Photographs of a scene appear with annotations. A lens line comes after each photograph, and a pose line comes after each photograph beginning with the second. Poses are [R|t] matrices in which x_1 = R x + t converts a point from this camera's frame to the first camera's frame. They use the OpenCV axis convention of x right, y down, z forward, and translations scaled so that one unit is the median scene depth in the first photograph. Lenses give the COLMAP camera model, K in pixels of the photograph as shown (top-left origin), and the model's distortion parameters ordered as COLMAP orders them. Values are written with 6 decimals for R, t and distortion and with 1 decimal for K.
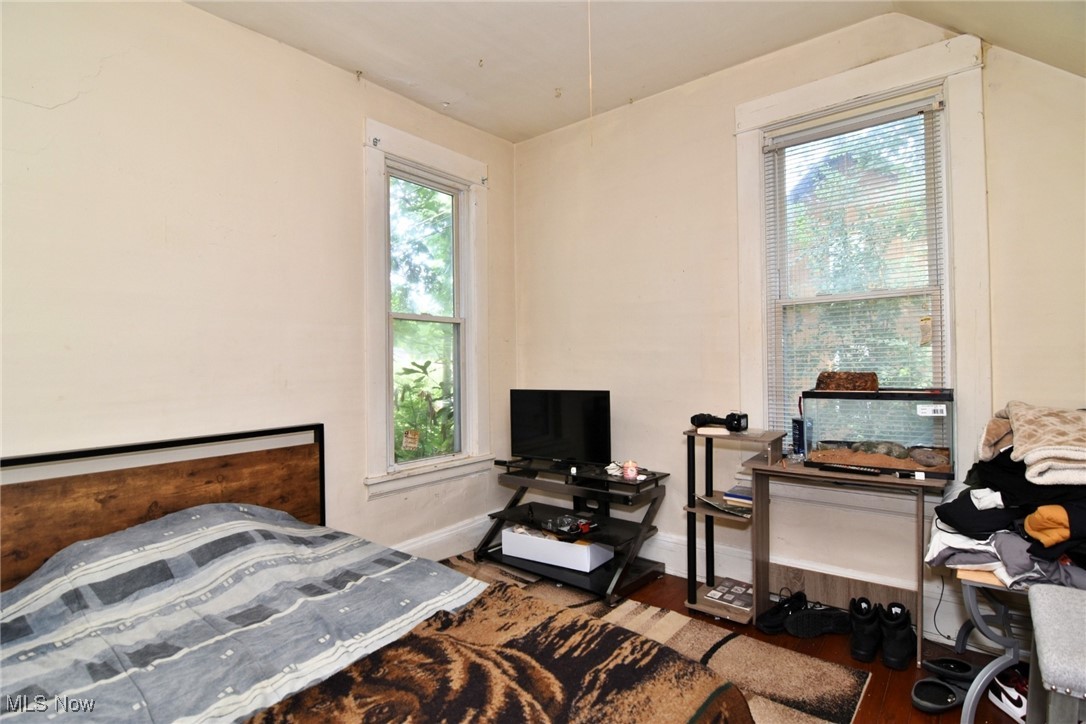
lens RADIAL K [[545.9, 0, 543.0], [0, 545.9, 362.0], [0, 0, 1]] dist [-0.002500, -0.010991]
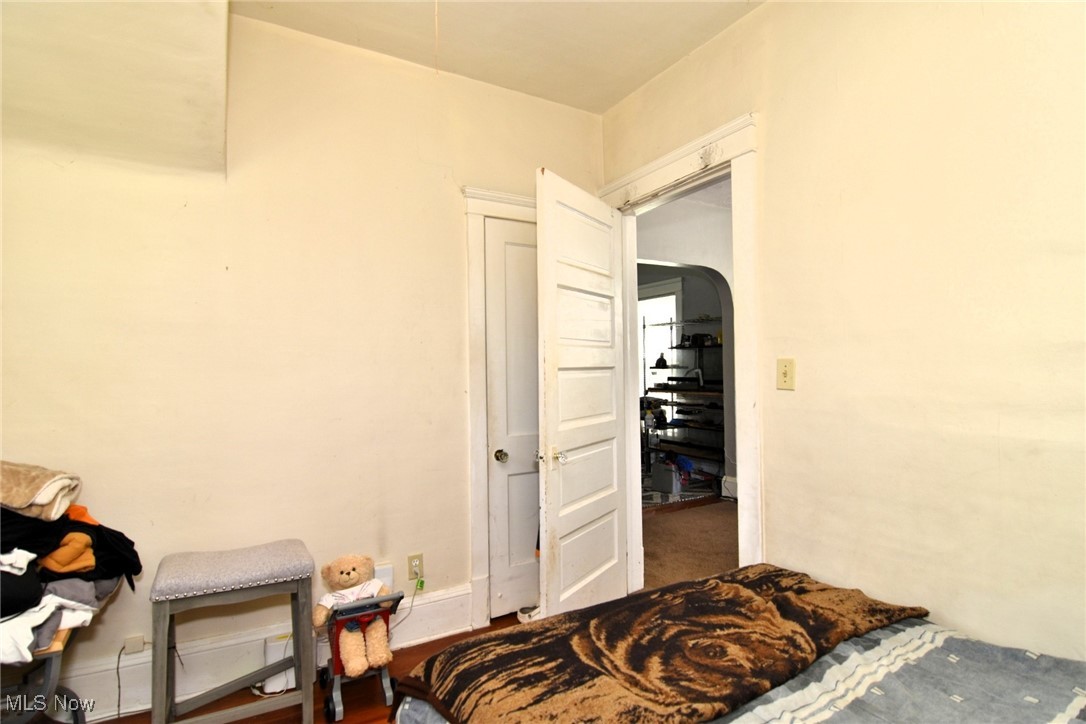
lens RADIAL K [[545.9, 0, 543.0], [0, 545.9, 362.0], [0, 0, 1]] dist [-0.002500, -0.010991]
pose [[-0.939328, 0.034528, 0.341278, -0.344260], [0.027769, 0.999310, -0.024671, -0.016966], [-0.341895, -0.013697, -0.939638, 2.131657]]
